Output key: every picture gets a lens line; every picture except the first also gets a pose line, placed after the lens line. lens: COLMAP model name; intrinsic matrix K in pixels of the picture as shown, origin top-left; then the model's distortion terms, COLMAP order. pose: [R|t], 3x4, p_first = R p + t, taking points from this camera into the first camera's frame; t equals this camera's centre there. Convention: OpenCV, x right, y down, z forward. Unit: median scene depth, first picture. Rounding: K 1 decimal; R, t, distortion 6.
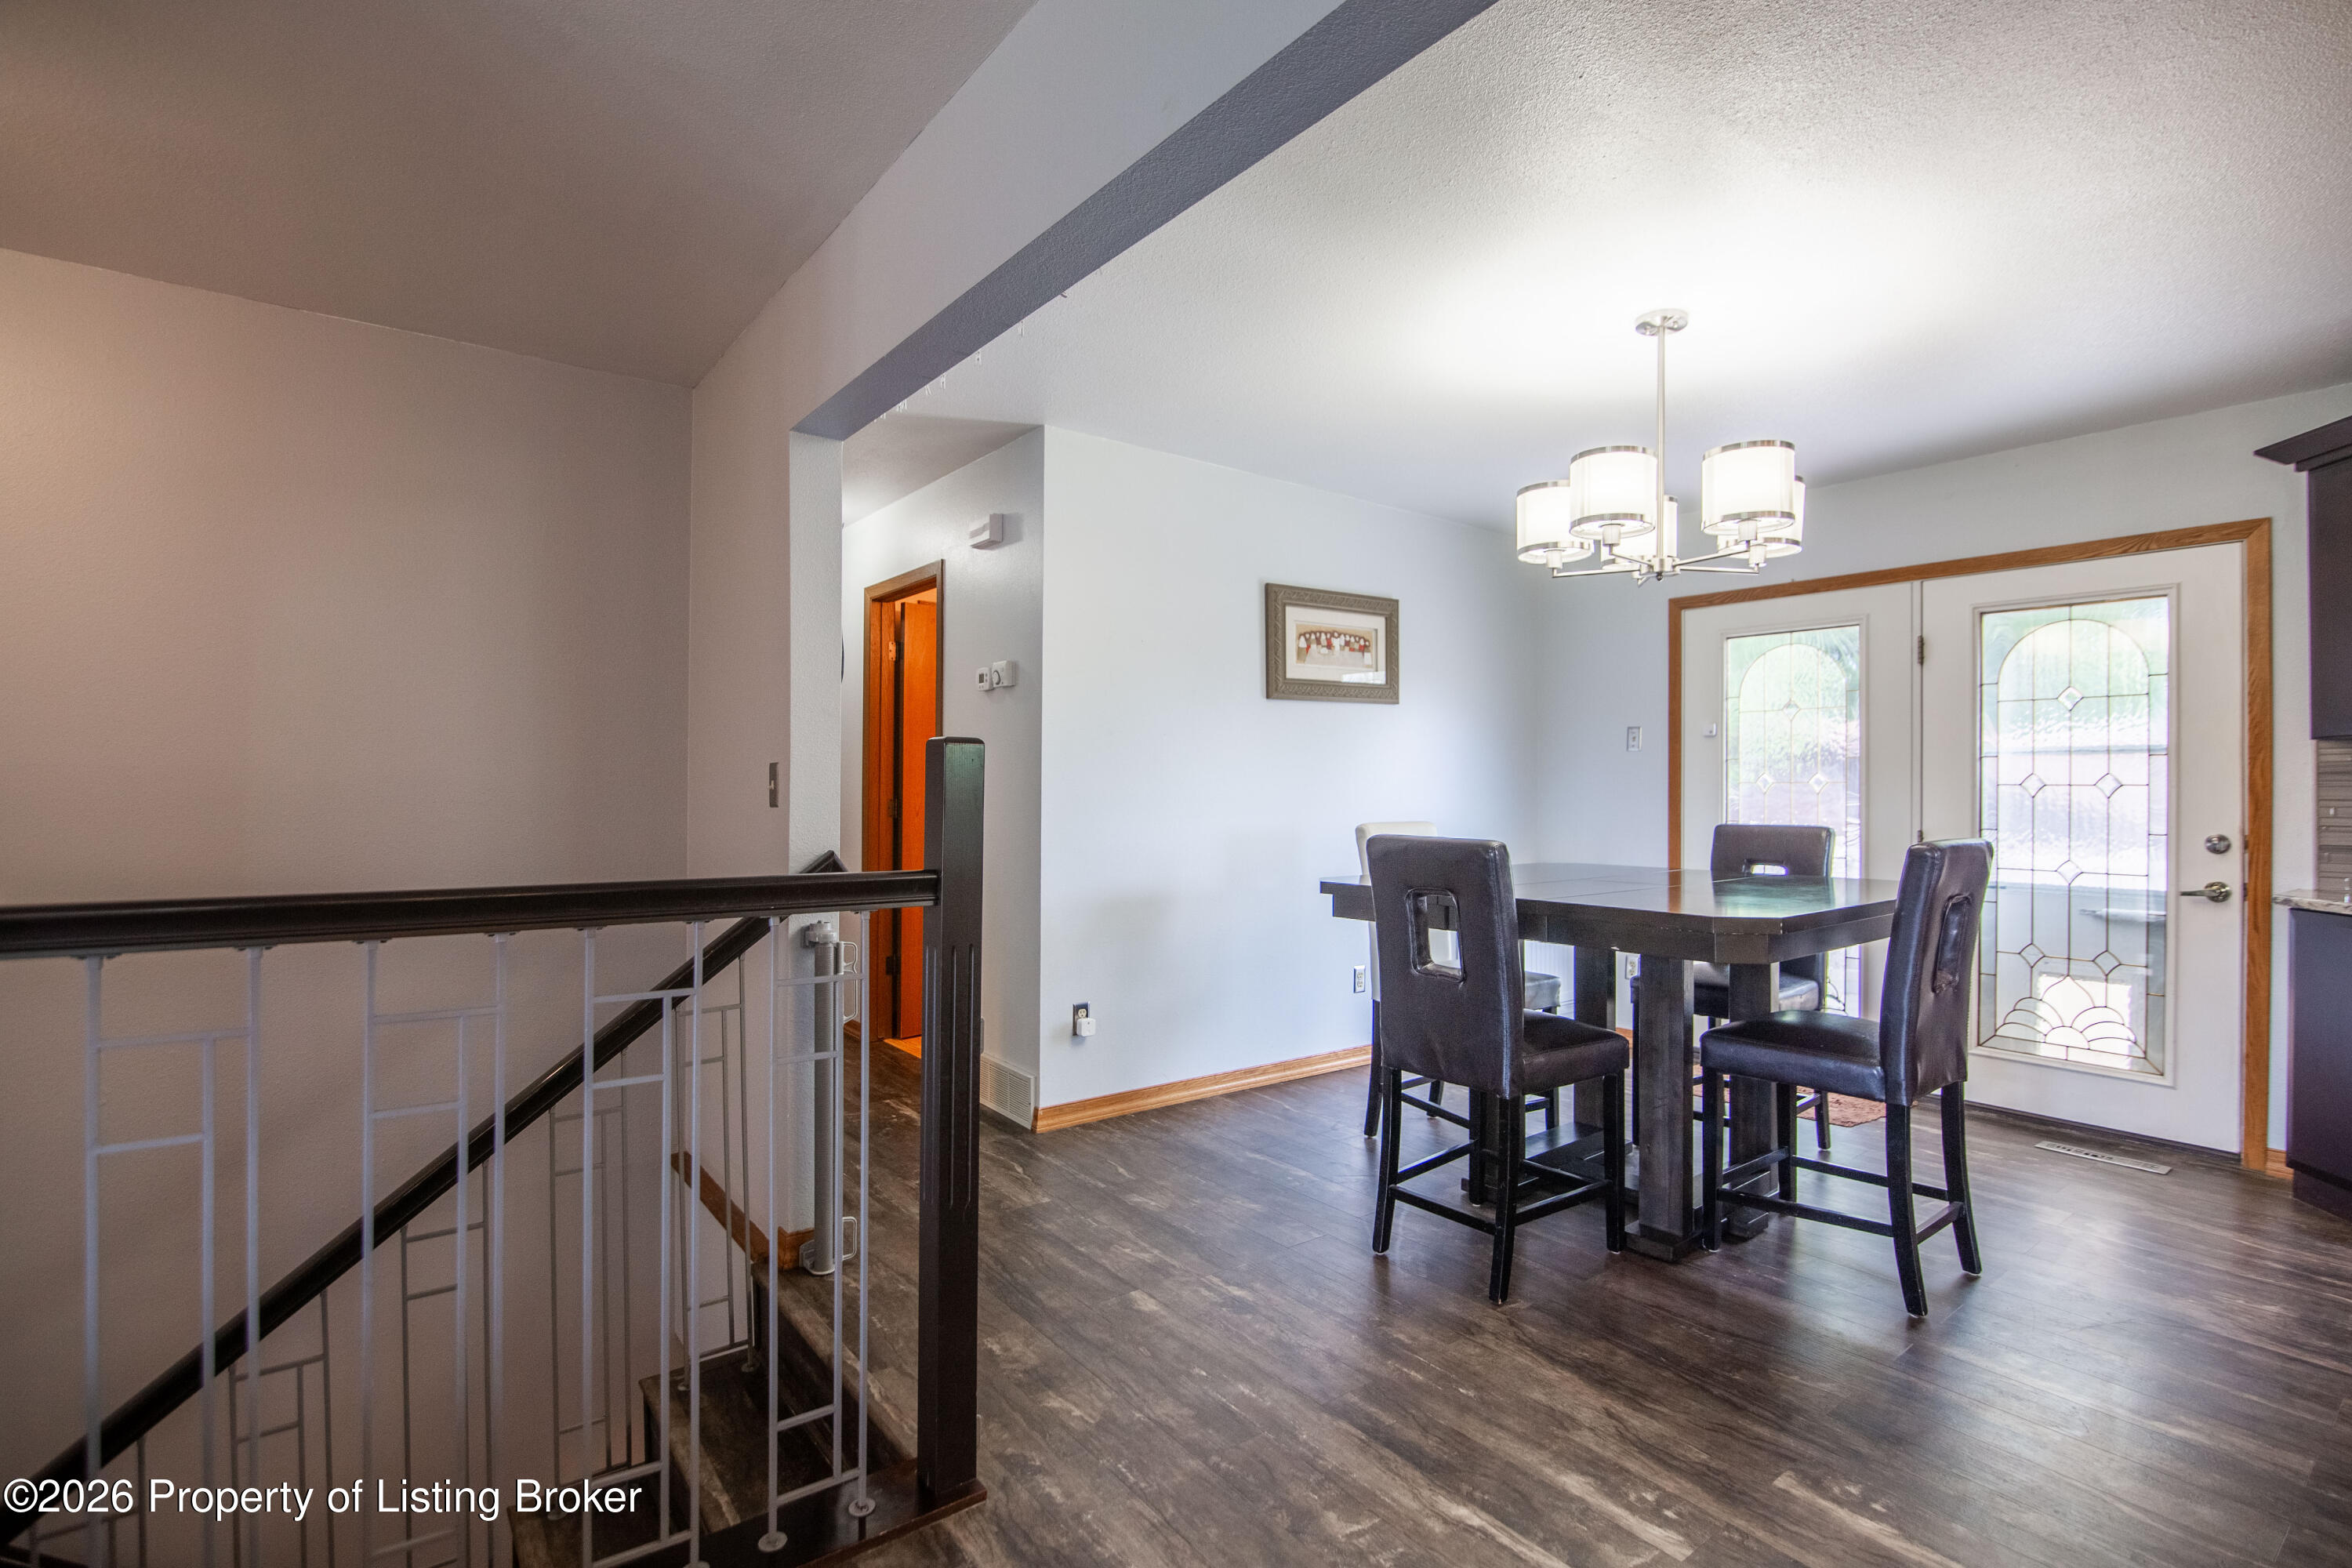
lens RADIAL K [[1106.0, 0, 1165.1], [0, 1106.0, 783.5], [0, 0, 1]] dist [-0.023017, -0.000869]
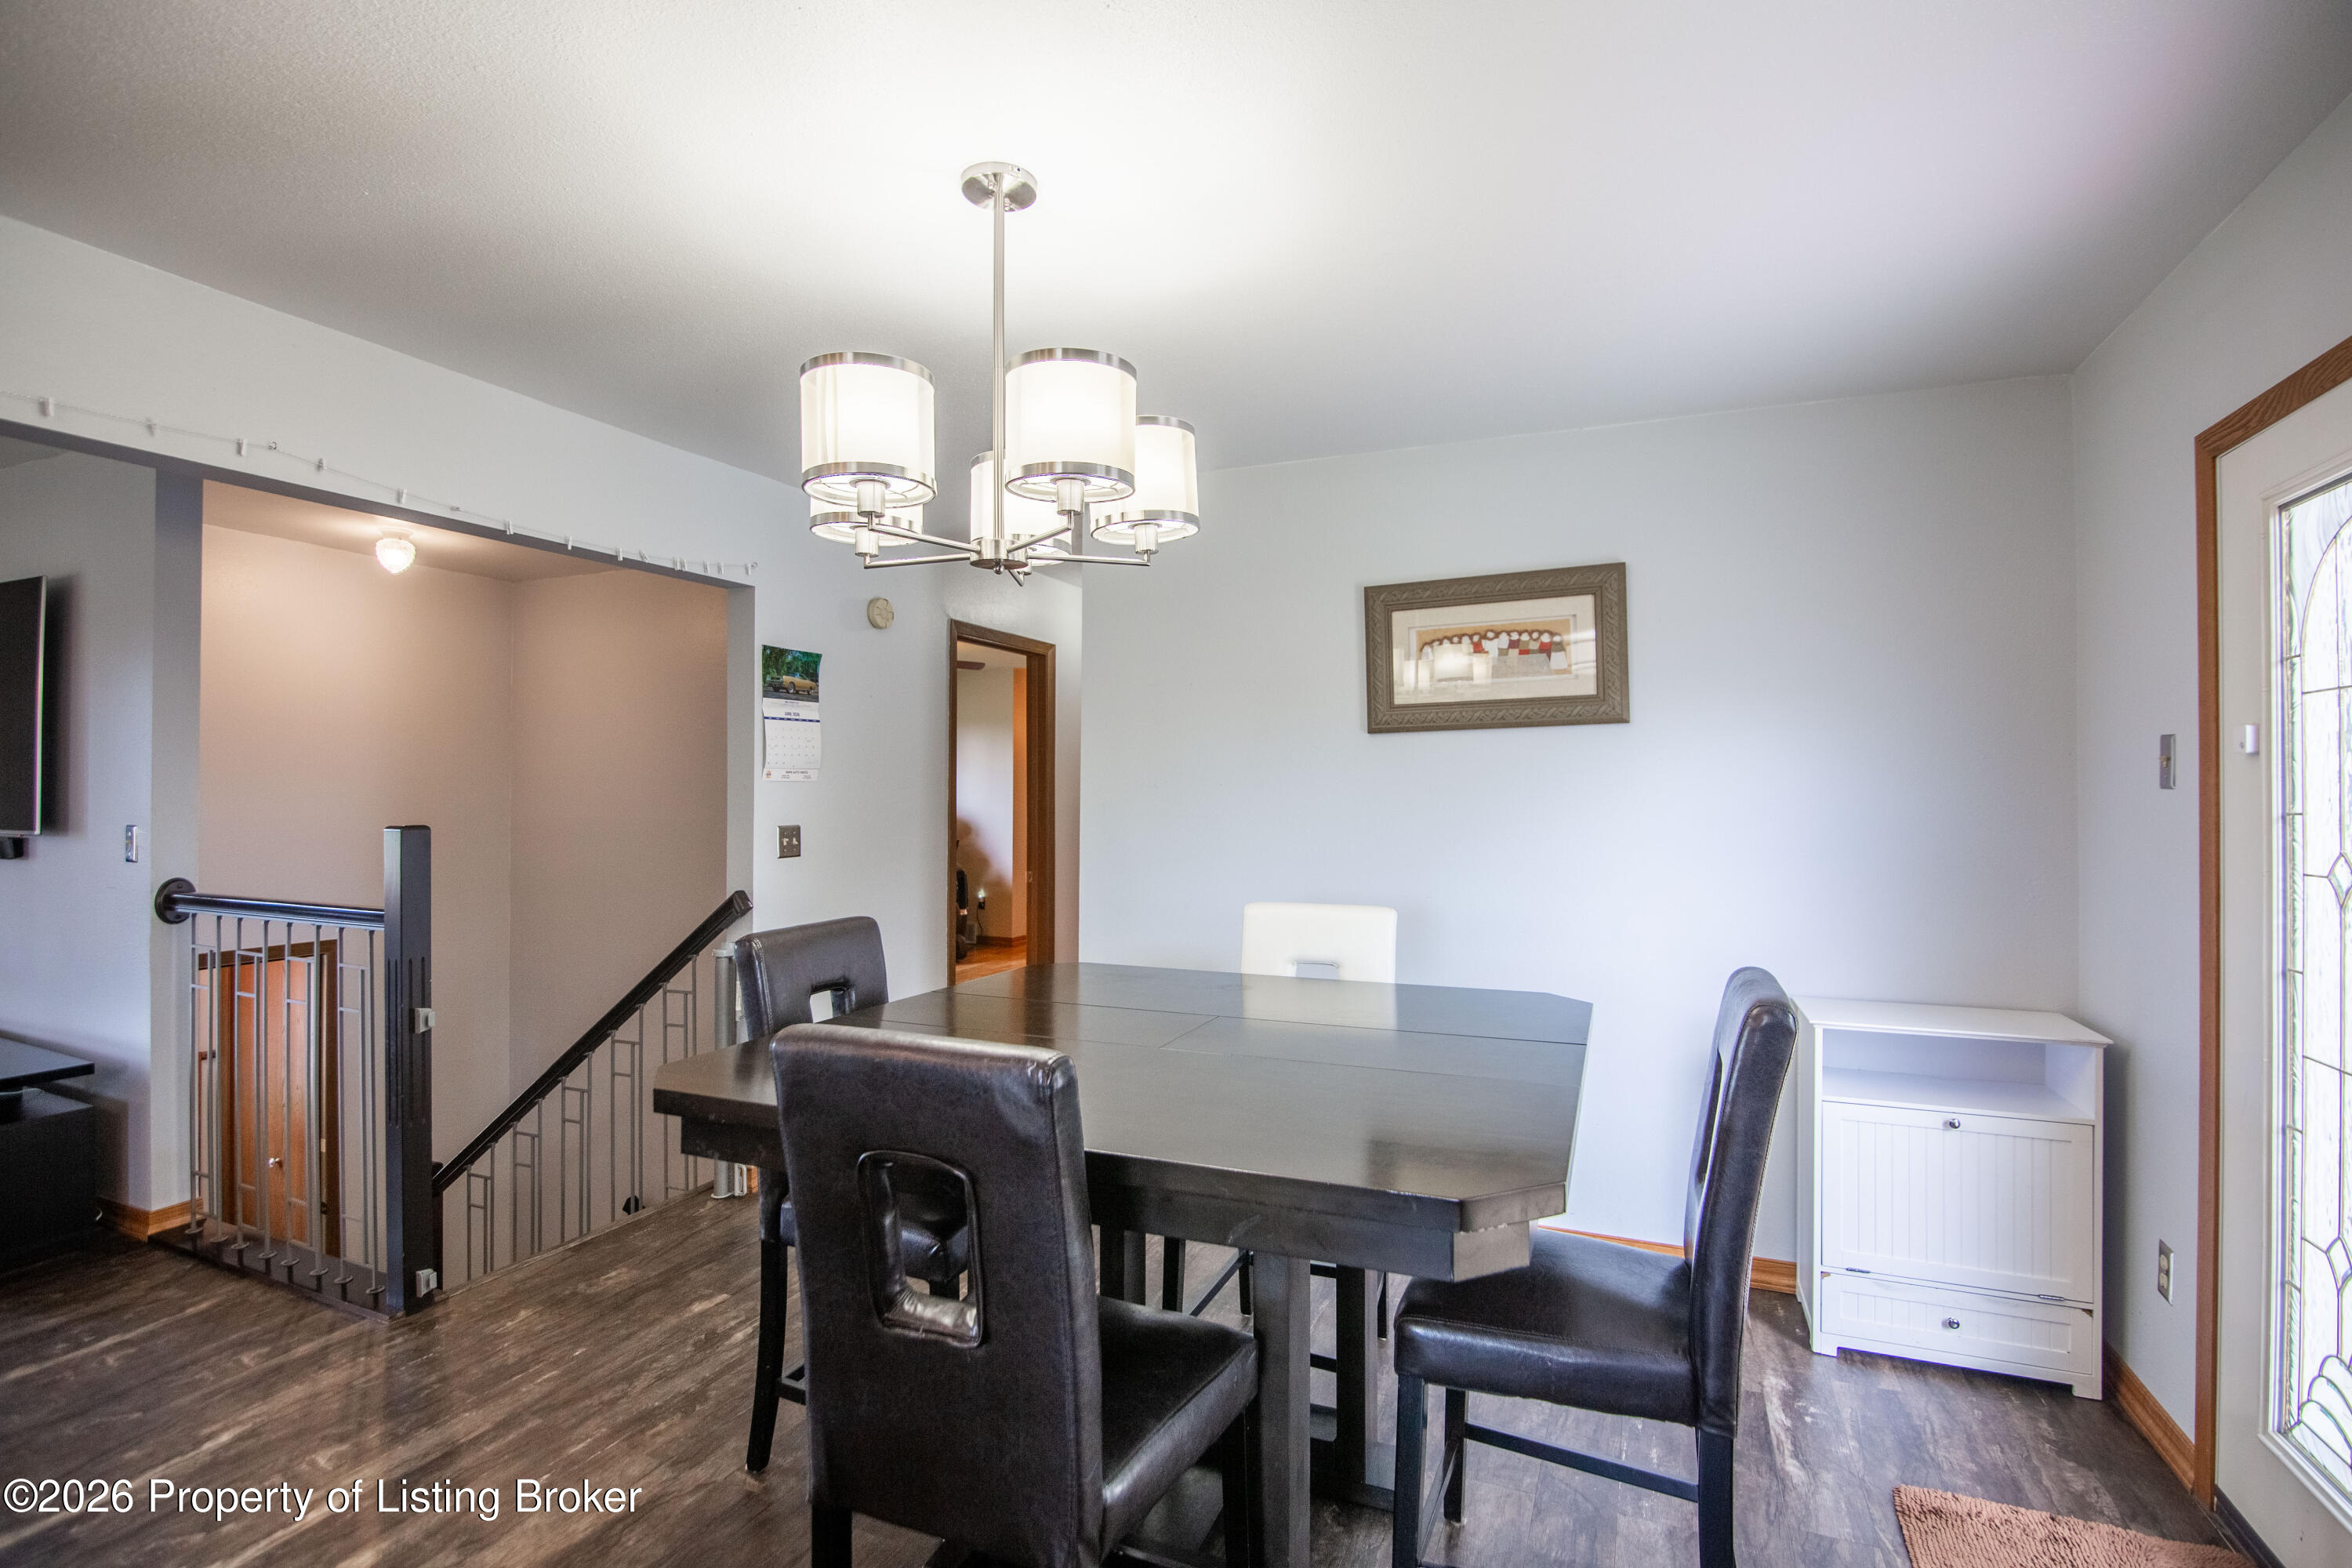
lens RADIAL K [[1094.4, 0, 1180.0], [0, 1094.4, 777.6], [0, 0, 1]] dist [-0.018925, -0.000641]
pose [[0.495932, -0.004936, -0.868347, 0.776623], [0.007629, 0.999970, -0.001328, -0.050535], [0.868328, -0.005966, 0.495955, 0.548355]]
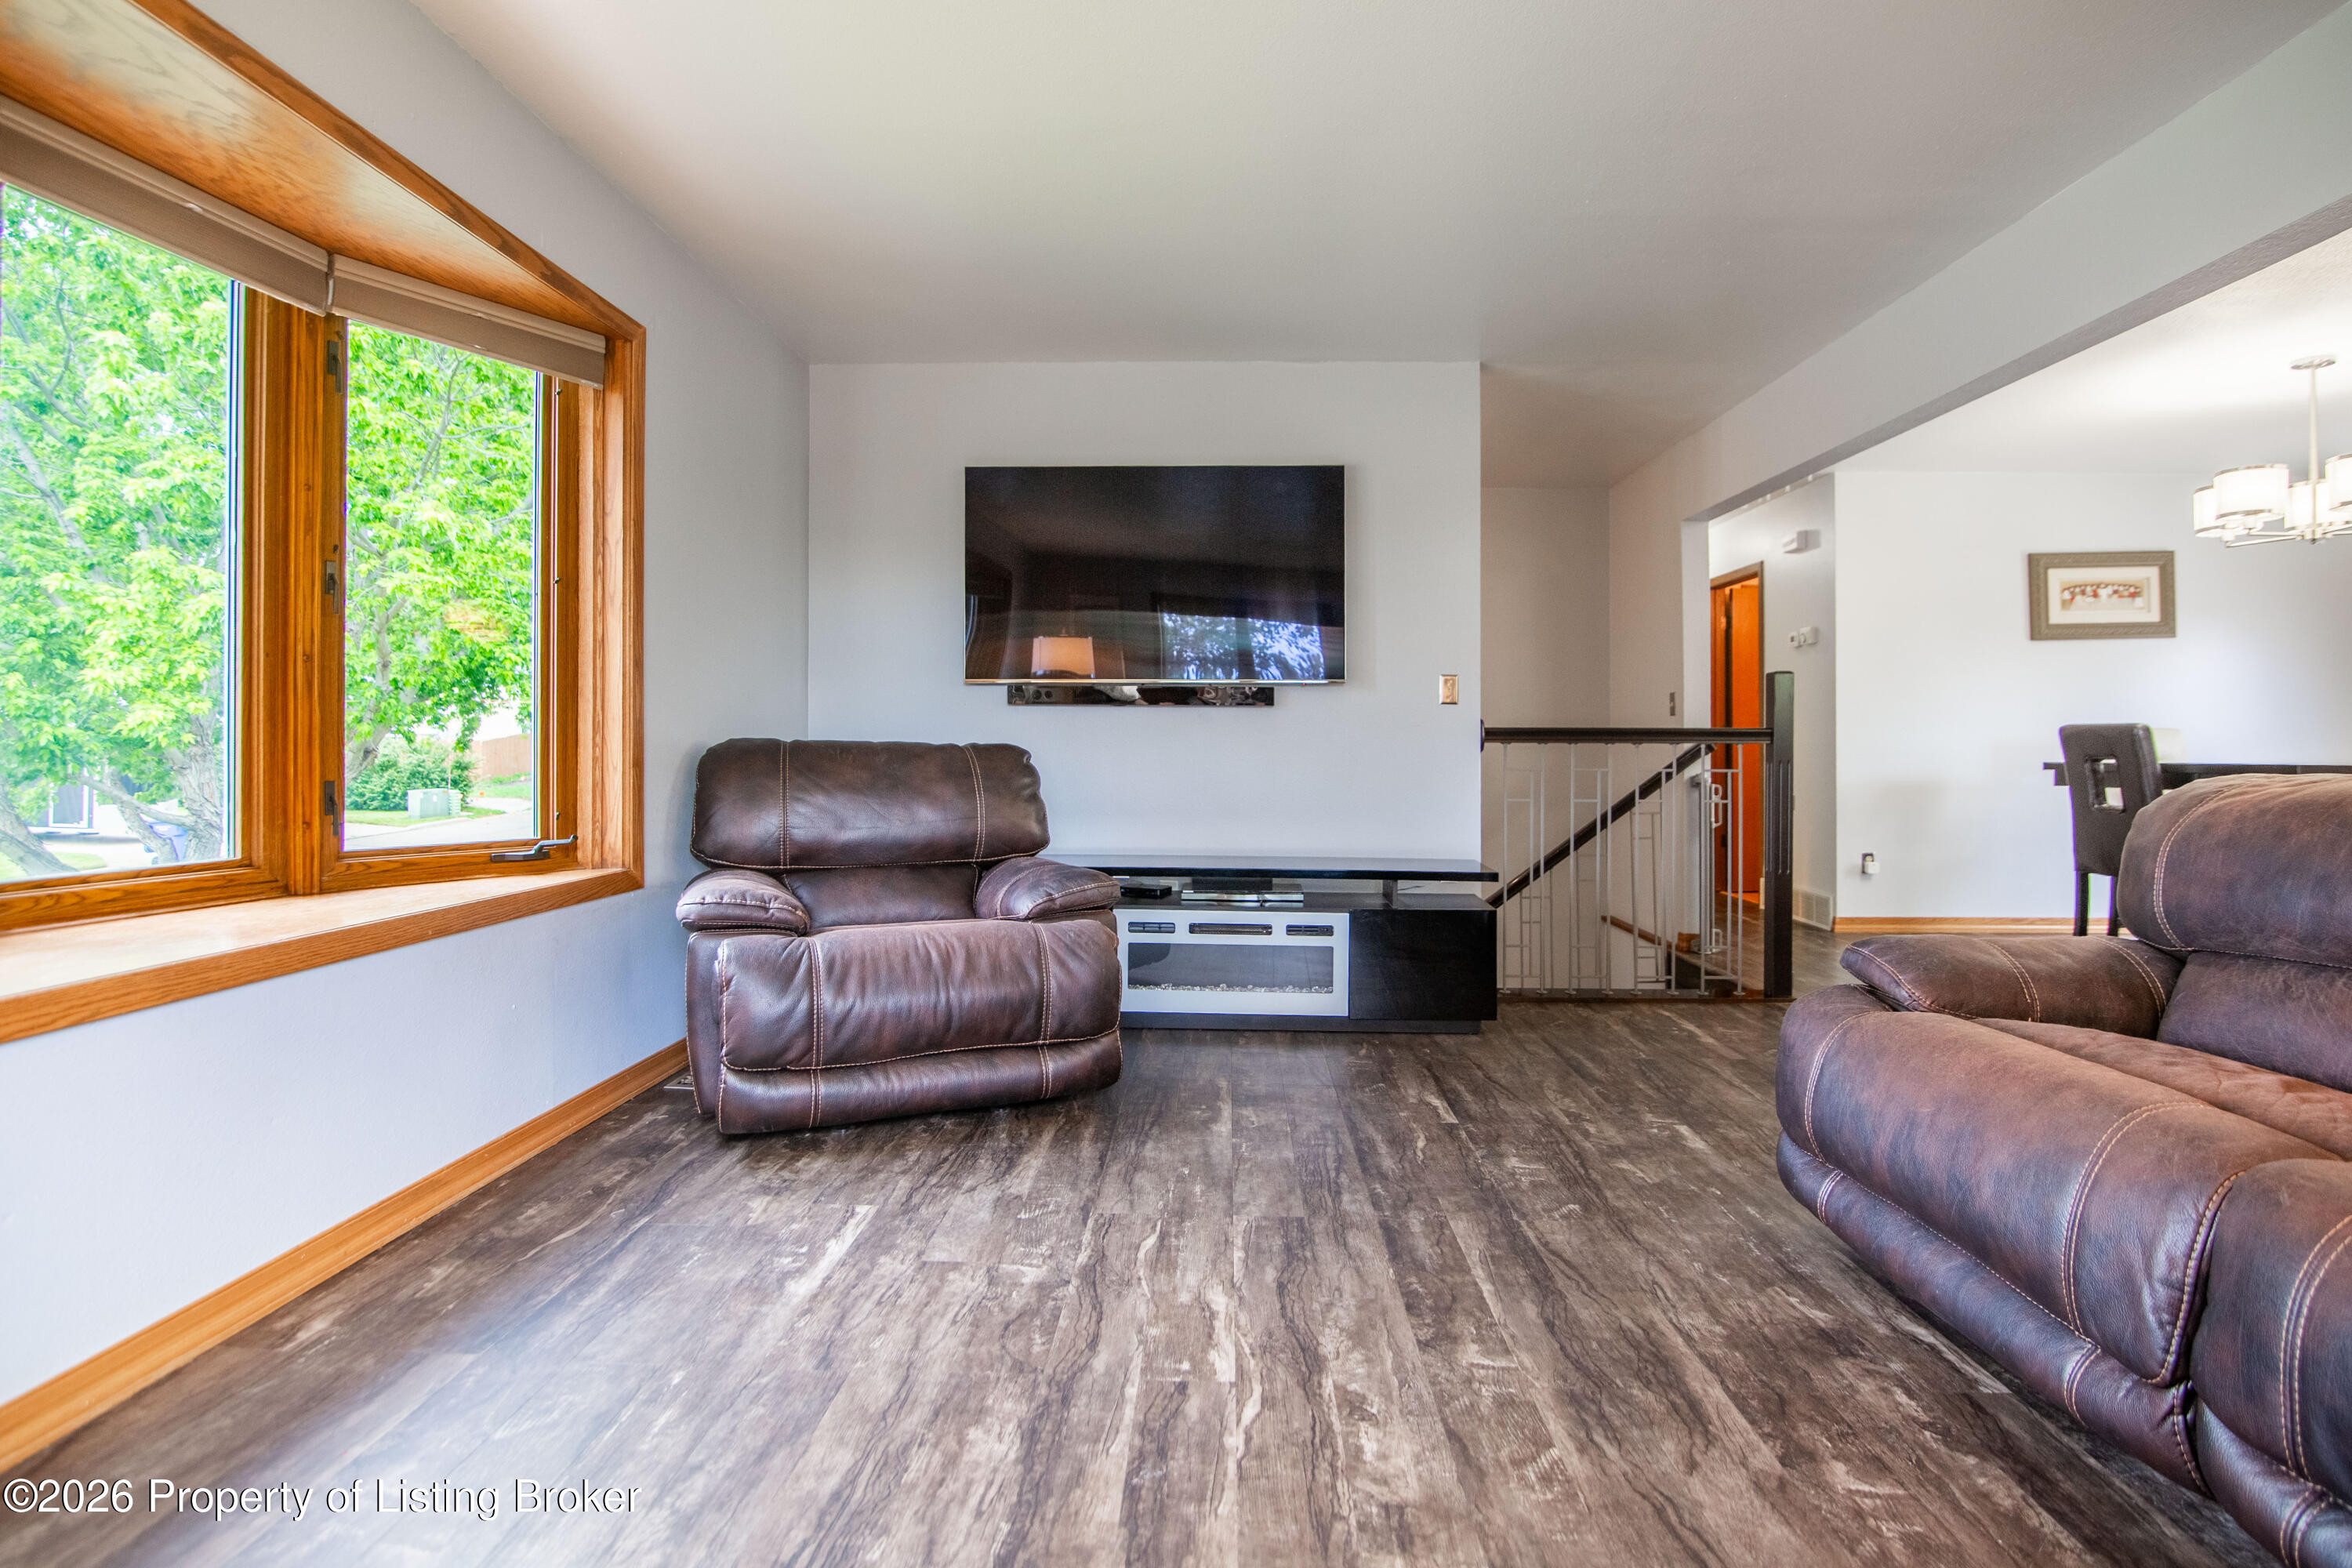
lens RADIAL K [[1114.2, 0, 1216.7], [0, 1114.2, 742.2], [0, 0, 1]] dist [-0.003902, -0.000512]
pose [[0.800130, -0.008850, -0.599761, 0.121130], [0.006983, 0.999961, -0.005441, 0.050641], [0.599785, 0.000165, 0.800161, -0.723210]]
